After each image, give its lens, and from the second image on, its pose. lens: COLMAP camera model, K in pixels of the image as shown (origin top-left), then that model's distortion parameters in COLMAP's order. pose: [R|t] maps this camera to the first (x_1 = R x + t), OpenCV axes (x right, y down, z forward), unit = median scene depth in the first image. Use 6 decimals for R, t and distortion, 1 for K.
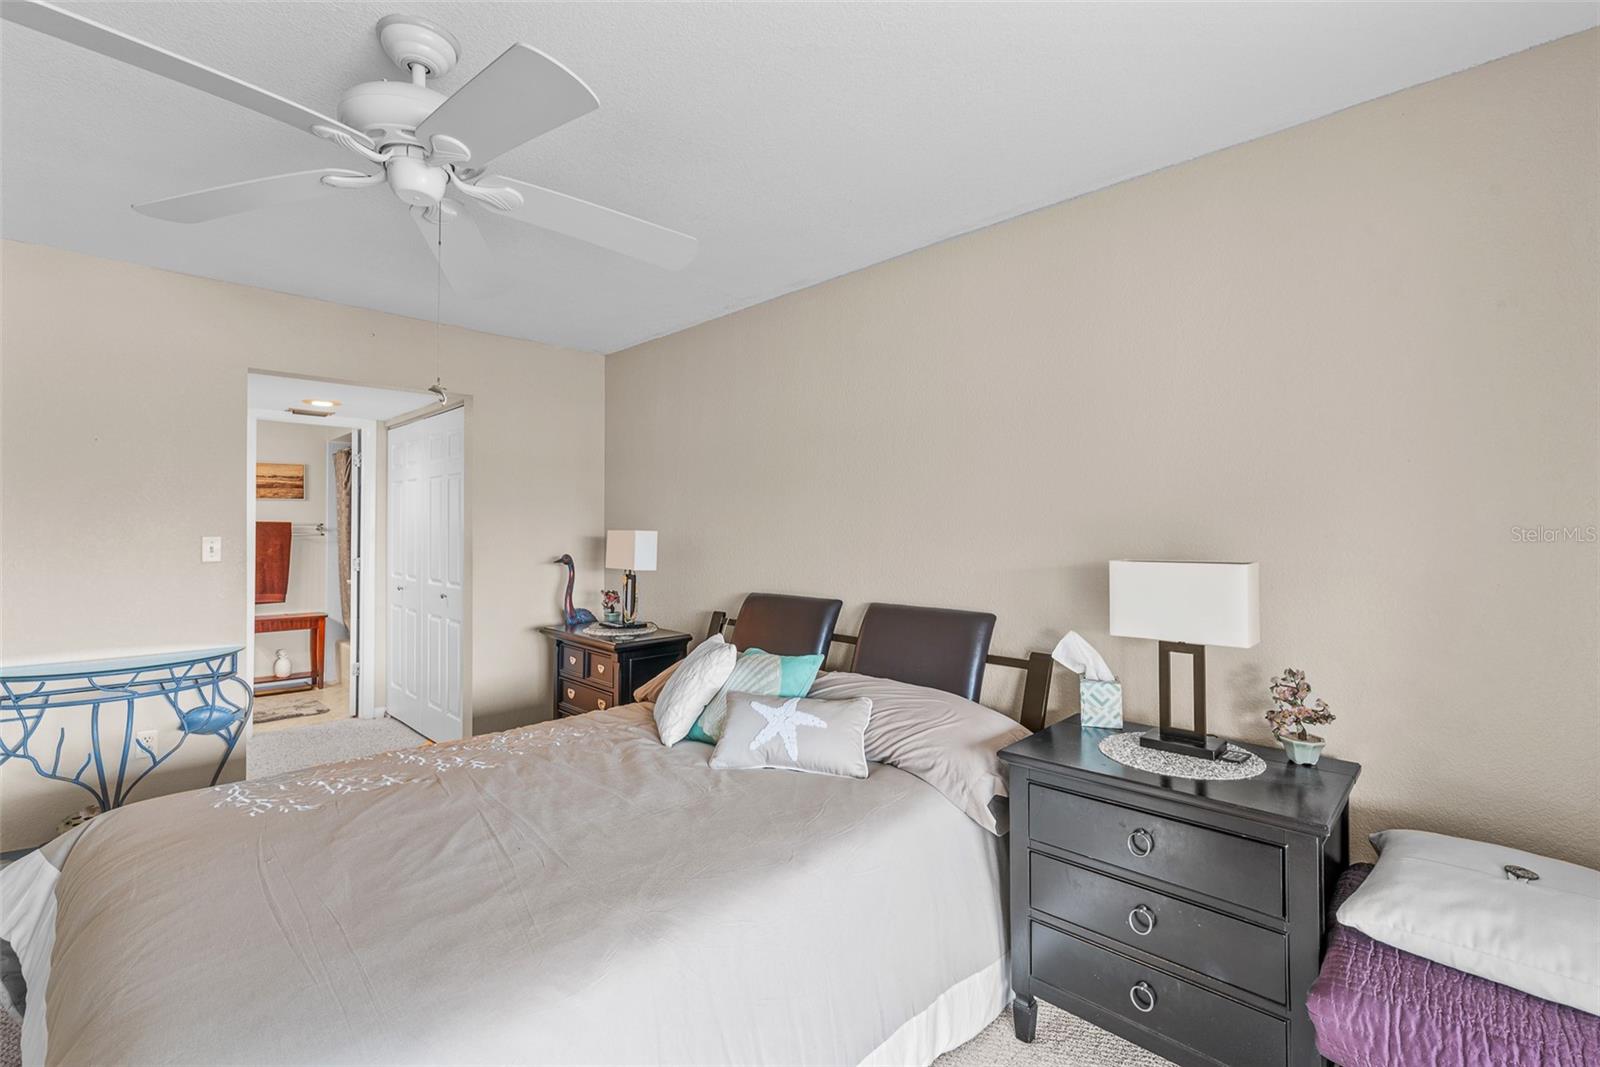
lens RADIAL K [[723.3, 0, 790.6], [0, 723.3, 525.4], [0, 0, 1]] dist [-0.002032, -0.000081]
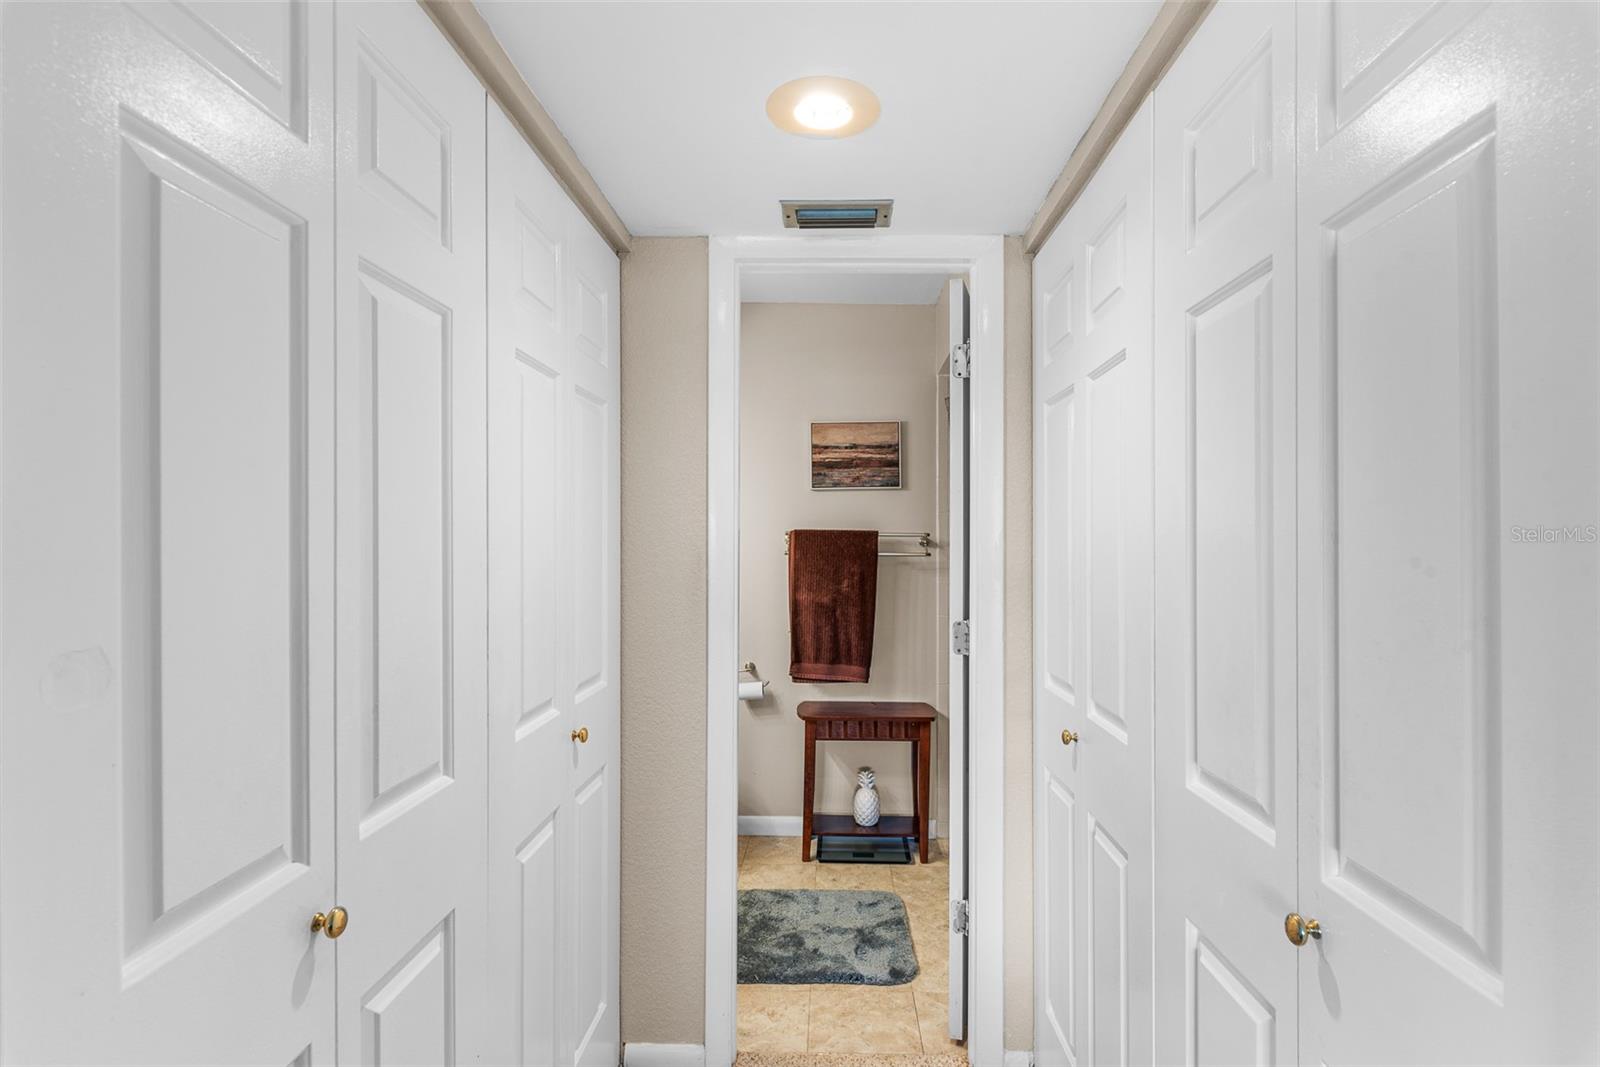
lens RADIAL K [[809.6, 0, 797.9], [0, 809.6, 536.5], [0, 0, 1]] dist [-0.001360, -0.000014]
pose [[0.680679, -0.005735, -0.732560, -0.309101], [0.005512, 0.999981, -0.002708, 0.001009], [0.732561, -0.002195, 0.680697, 0.575898]]
